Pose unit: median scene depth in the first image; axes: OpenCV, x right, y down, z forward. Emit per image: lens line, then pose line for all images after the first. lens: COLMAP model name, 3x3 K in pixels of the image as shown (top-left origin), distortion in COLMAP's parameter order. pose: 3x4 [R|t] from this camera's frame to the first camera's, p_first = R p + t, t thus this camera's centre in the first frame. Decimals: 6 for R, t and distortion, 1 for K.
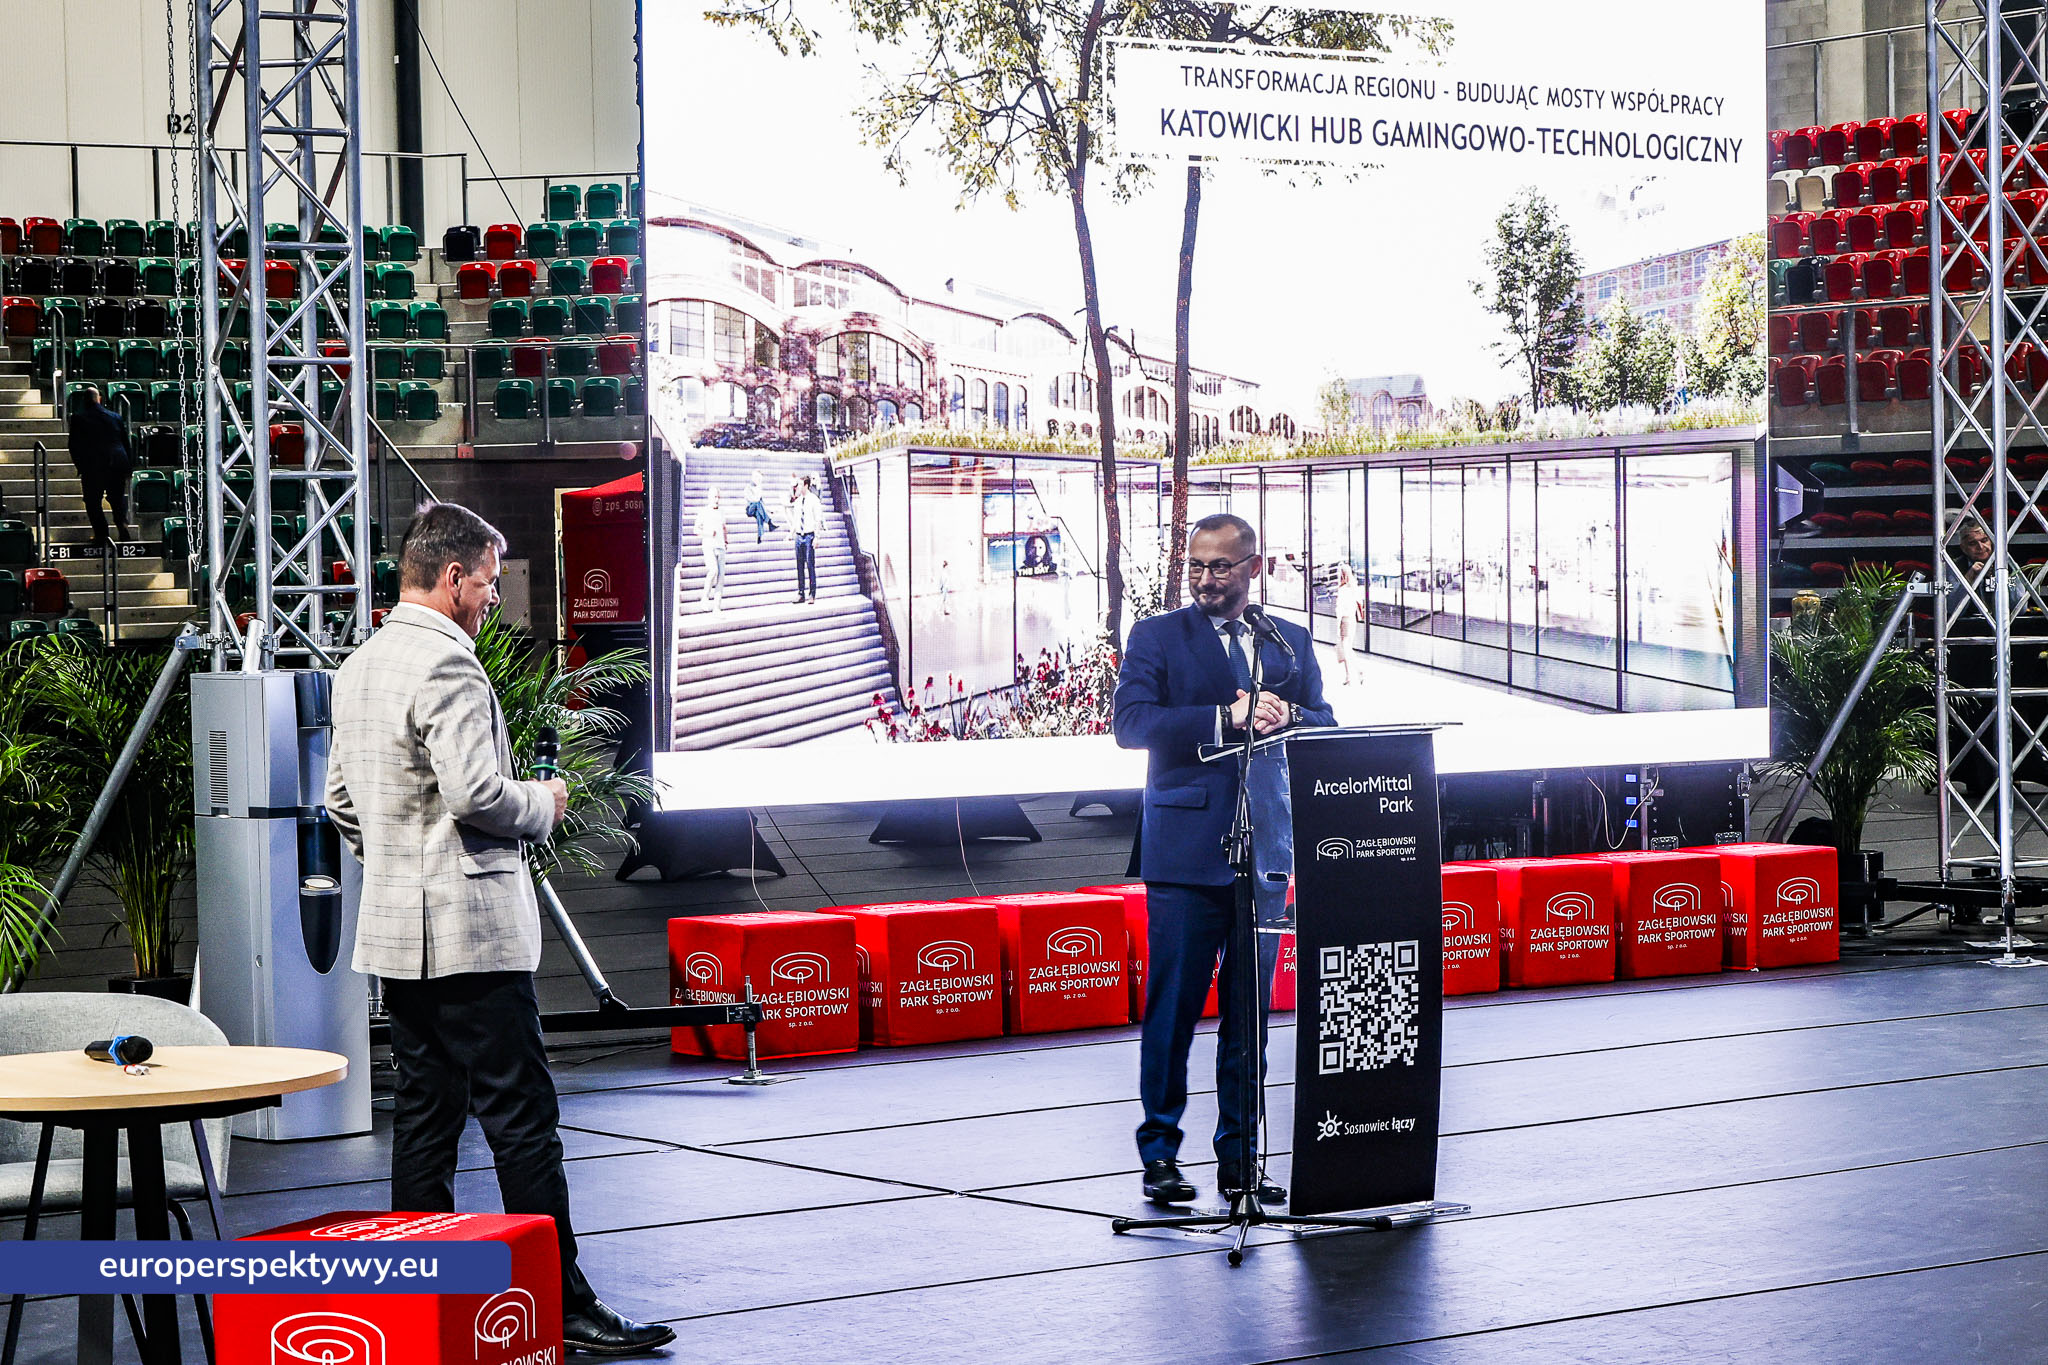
lens RADIAL K [[4801.1, 0, 1073.5], [0, 4801.1, 652.0], [0, 0, 1]] dist [0.012377, 0.167502]
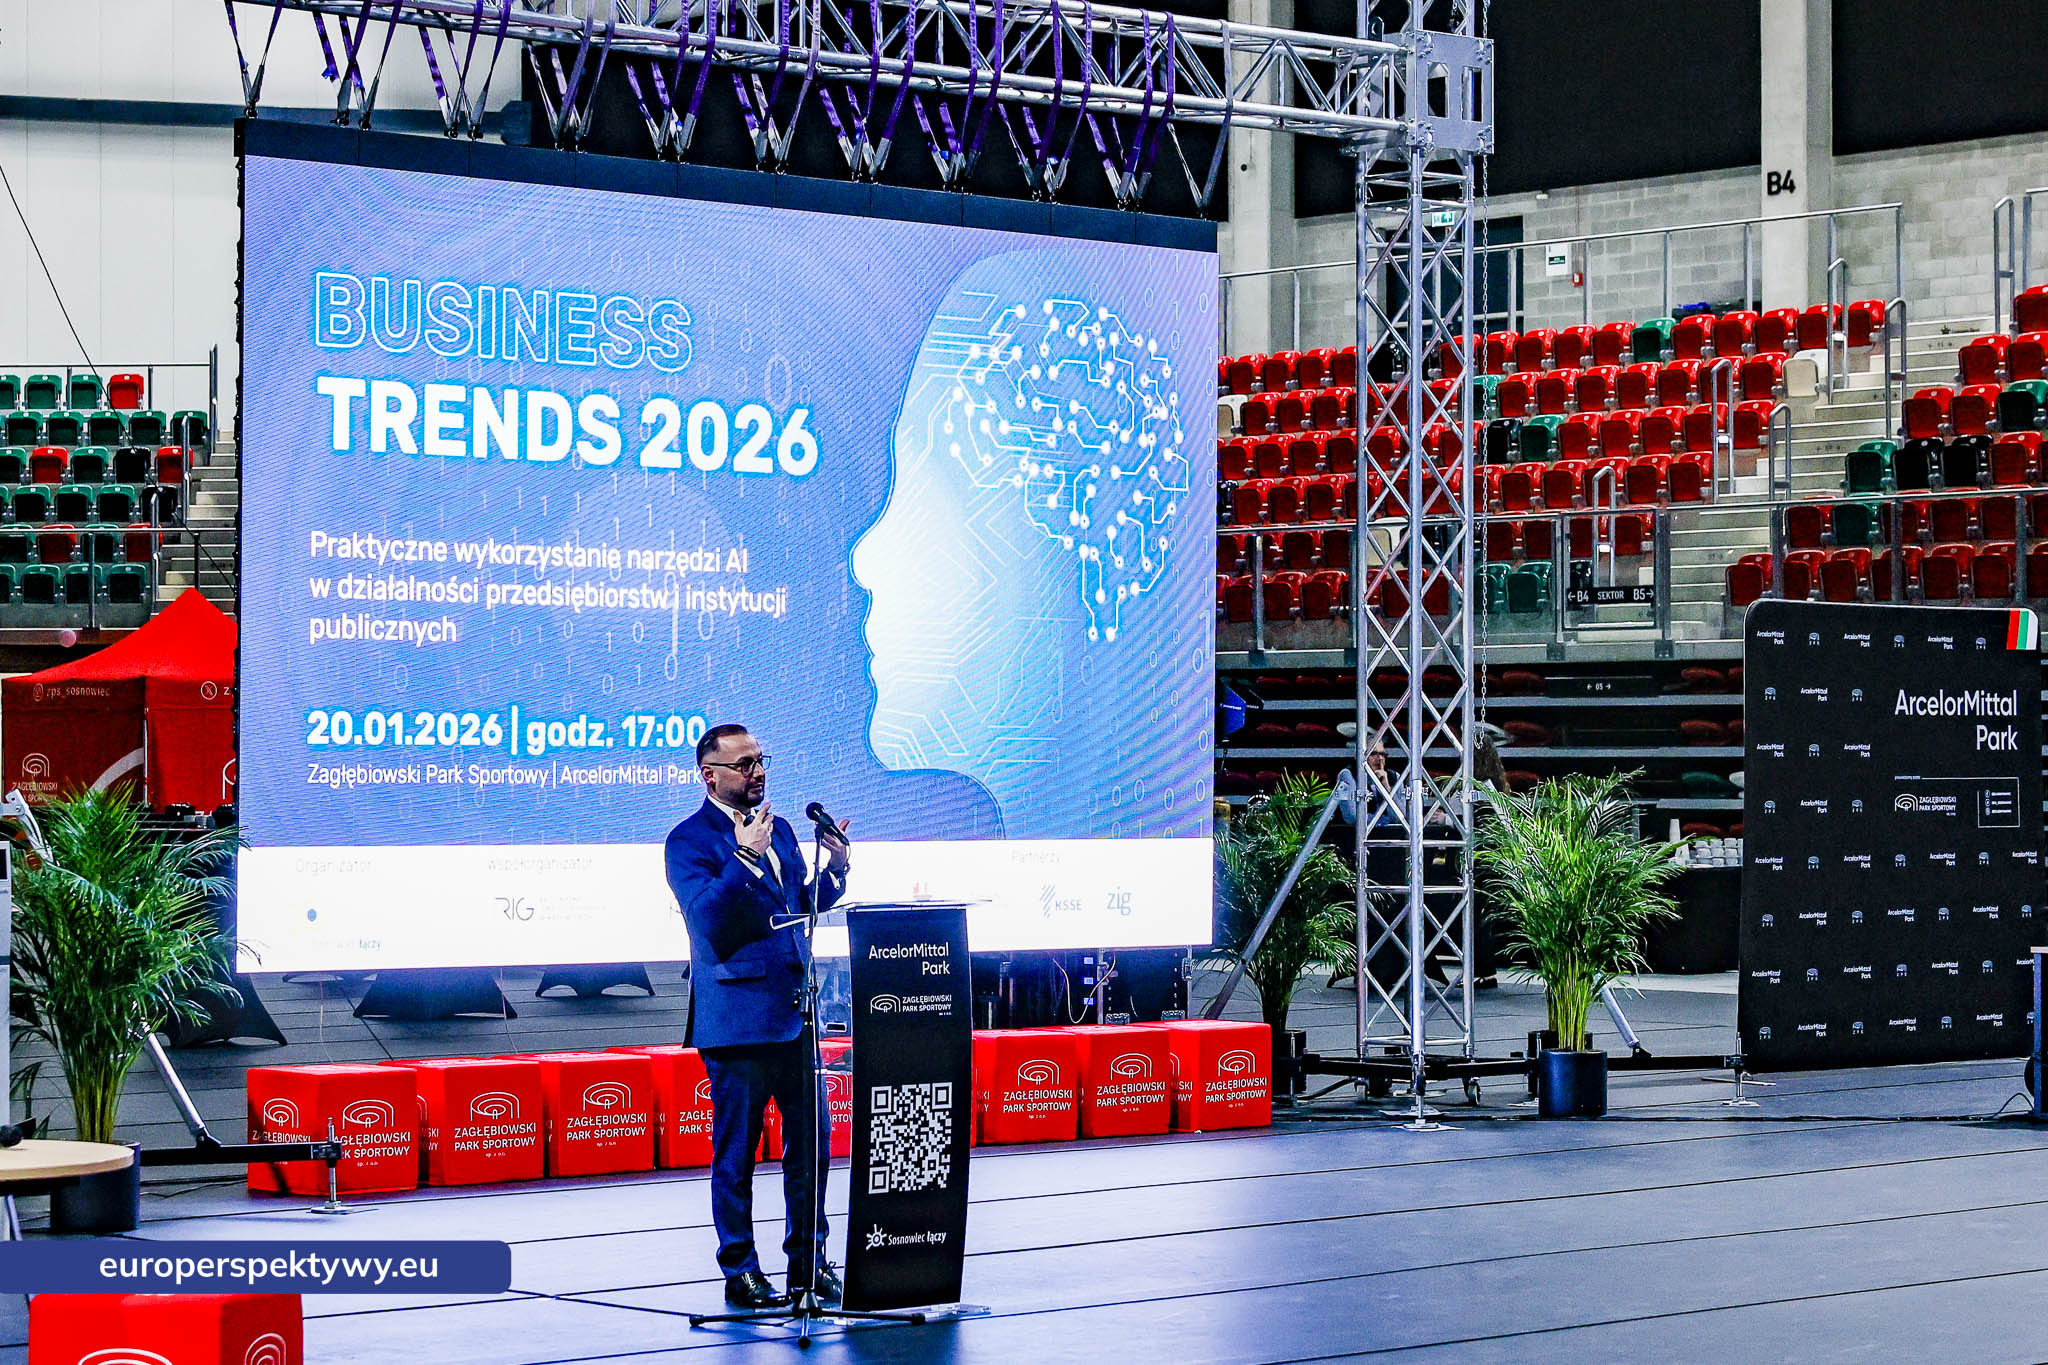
lens RADIAL K [[4825.6, 0, 992.7], [0, 4825.6, 688.3], [0, 0, 1]] dist [0.007558, -0.058197]
pose [[0.993594, 0.021997, 0.110843, -0.036005], [-0.018242, 0.999228, -0.034781, 0.002663], [-0.111523, 0.032536, 0.993229, -0.130580]]
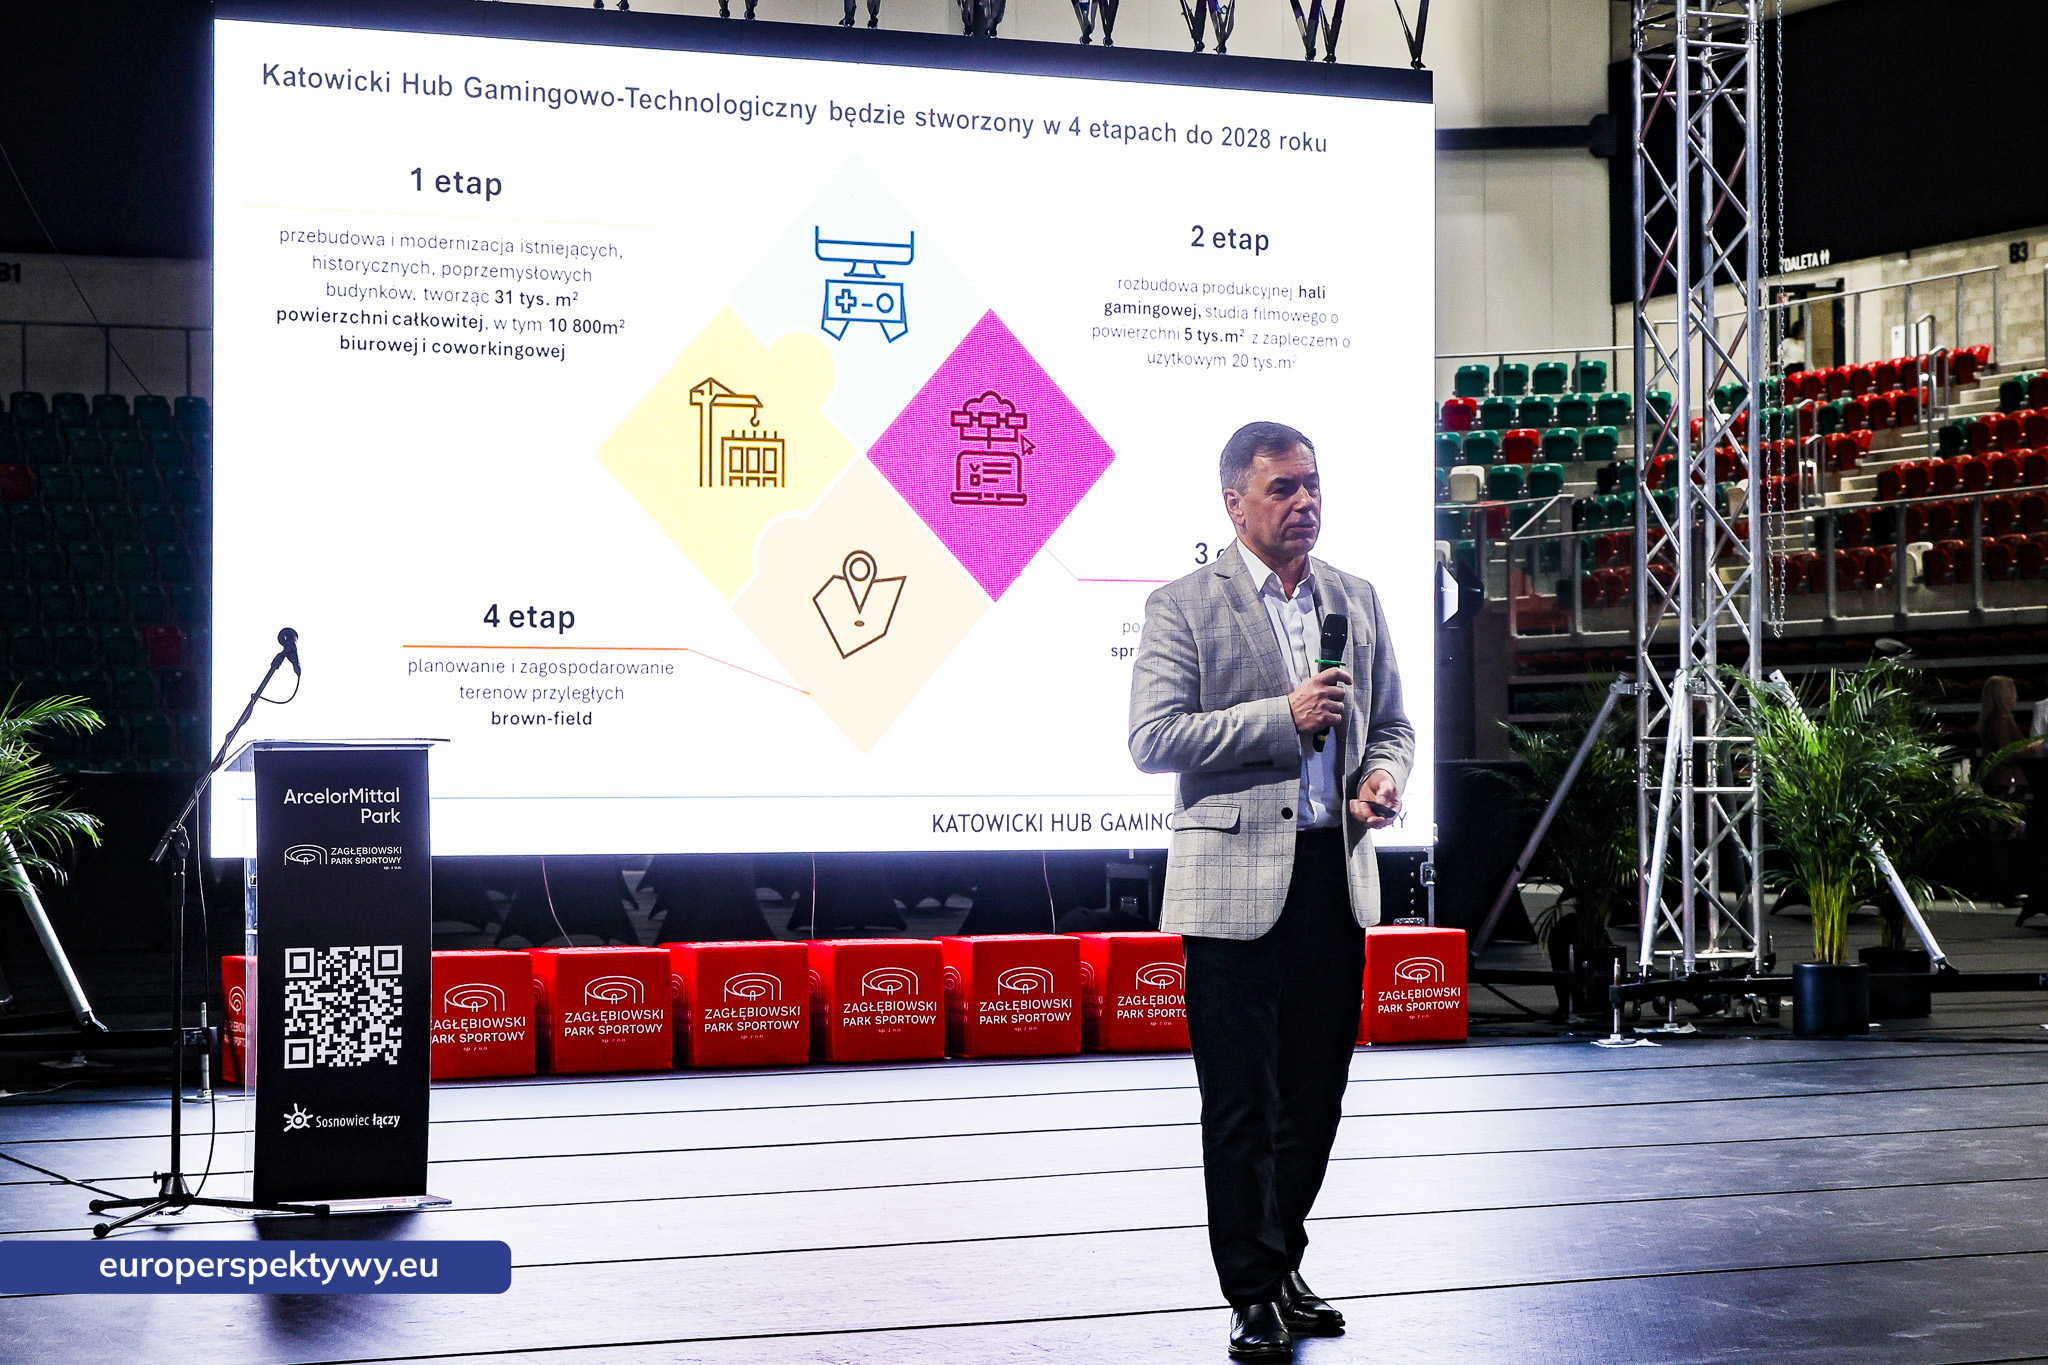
lens RADIAL K [[4340.9, 0, 1024.0], [0, 4340.9, 682.5], [0, 0, 1]] dist [0.032281, 0.038208]
pose [[0.981578, 0.010521, -0.190772, 0.263601], [-0.017168, 0.999301, -0.033219, 0.021630], [0.190289, 0.035882, 0.981072, 0.061384]]
